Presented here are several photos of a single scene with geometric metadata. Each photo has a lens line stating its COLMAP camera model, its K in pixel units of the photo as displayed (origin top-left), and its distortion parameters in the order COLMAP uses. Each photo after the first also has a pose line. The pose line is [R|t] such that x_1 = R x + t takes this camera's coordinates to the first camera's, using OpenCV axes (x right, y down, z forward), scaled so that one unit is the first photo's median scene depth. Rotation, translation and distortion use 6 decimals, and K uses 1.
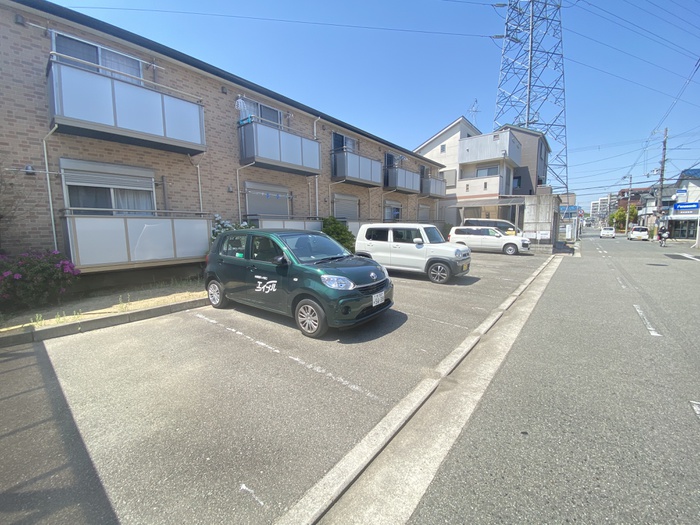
lens RADIAL K [[283.7, 0, 350.0], [0, 283.7, 262.5], [0, 0, 1]] dist [0.024926, -0.023469]
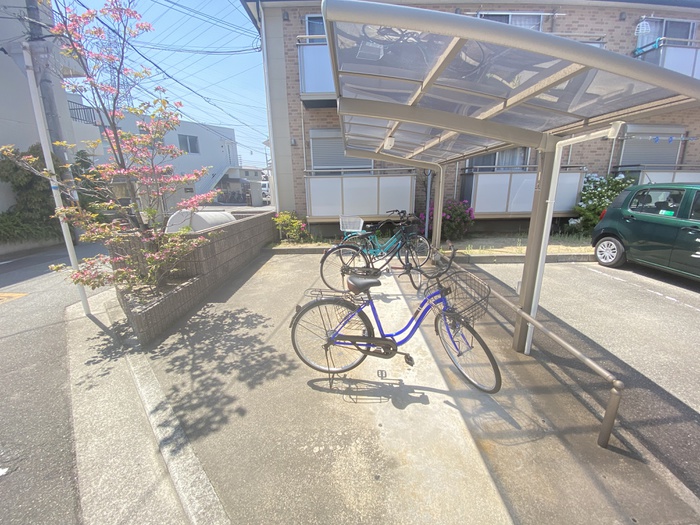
lens RADIAL K [[283.9, 0, 350.0], [0, 283.9, 262.5], [0, 0, 1]] dist [0.011829, -0.014782]
pose [[0.631559, 0.200523, -0.748948, -0.187525], [-0.083959, 0.977984, 0.191046, 0.022336], [0.770768, -0.057776, 0.634490, -0.182784]]
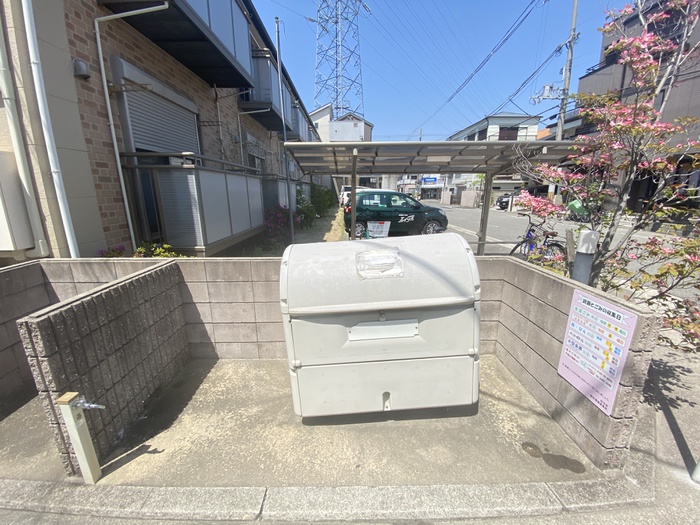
lens RADIAL K [[283.7, 0, 350.0], [0, 283.7, 262.5], [0, 0, 1]] dist [0.024926, -0.023469]
pose [[0.772103, -0.145330, 0.618657, -1.025110], [0.070046, 0.987030, 0.144446, 0.035757], [-0.631626, -0.068193, 0.772268, -0.205387]]
